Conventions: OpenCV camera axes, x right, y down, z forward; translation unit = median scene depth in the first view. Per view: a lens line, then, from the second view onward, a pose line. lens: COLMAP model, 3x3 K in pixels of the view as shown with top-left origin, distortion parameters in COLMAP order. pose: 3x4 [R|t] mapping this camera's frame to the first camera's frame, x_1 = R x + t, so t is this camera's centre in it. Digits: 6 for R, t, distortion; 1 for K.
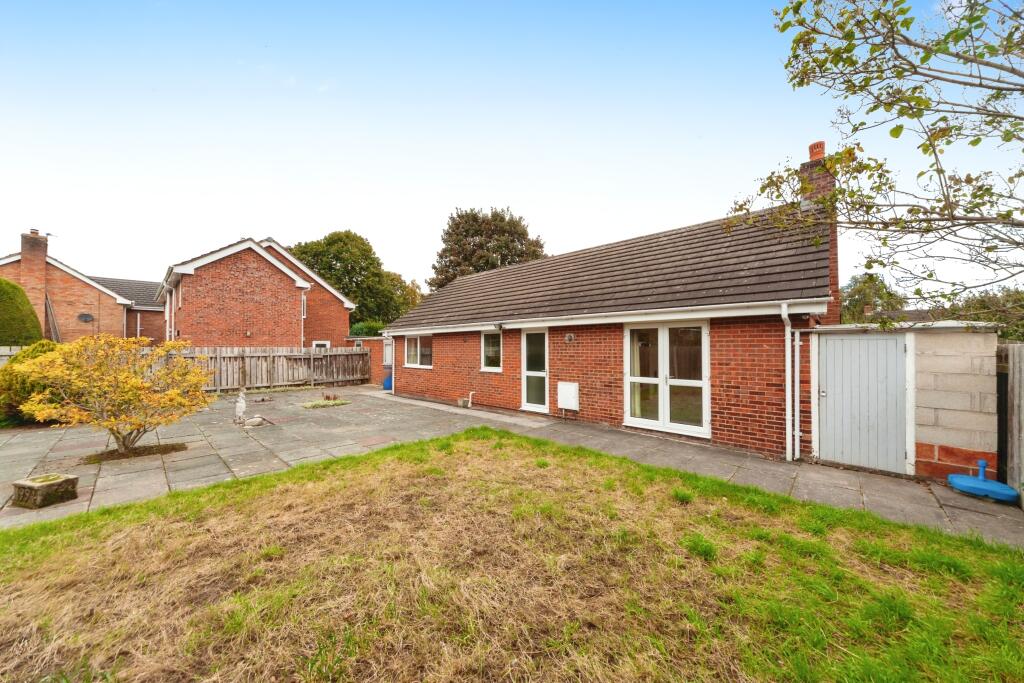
lens RADIAL K [[366.6, 0, 512.0], [0, 366.6, 341.5], [0, 0, 1]] dist [-0.000394, -0.000038]
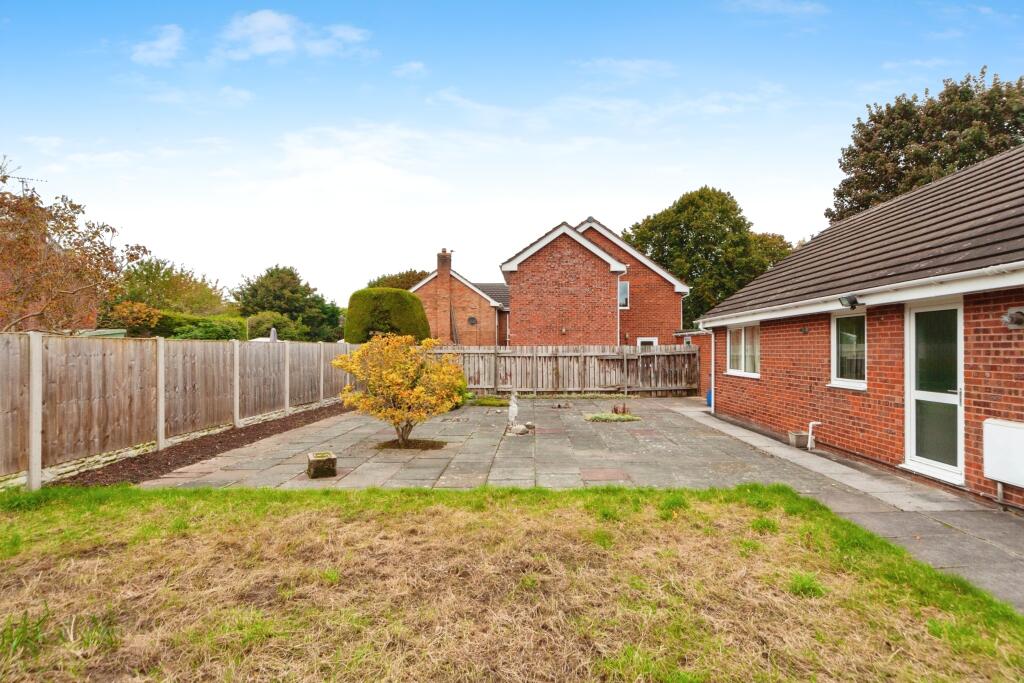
lens RADIAL K [[501.7, 0, 512.0], [0, 501.7, 341.5], [0, 0, 1]] dist [-0.001956, -0.000164]
pose [[0.682780, -0.012217, -0.730521, 0.111540], [0.016980, 0.999855, -0.000851, 0.005477], [0.730426, -0.011823, 0.682889, 0.110310]]
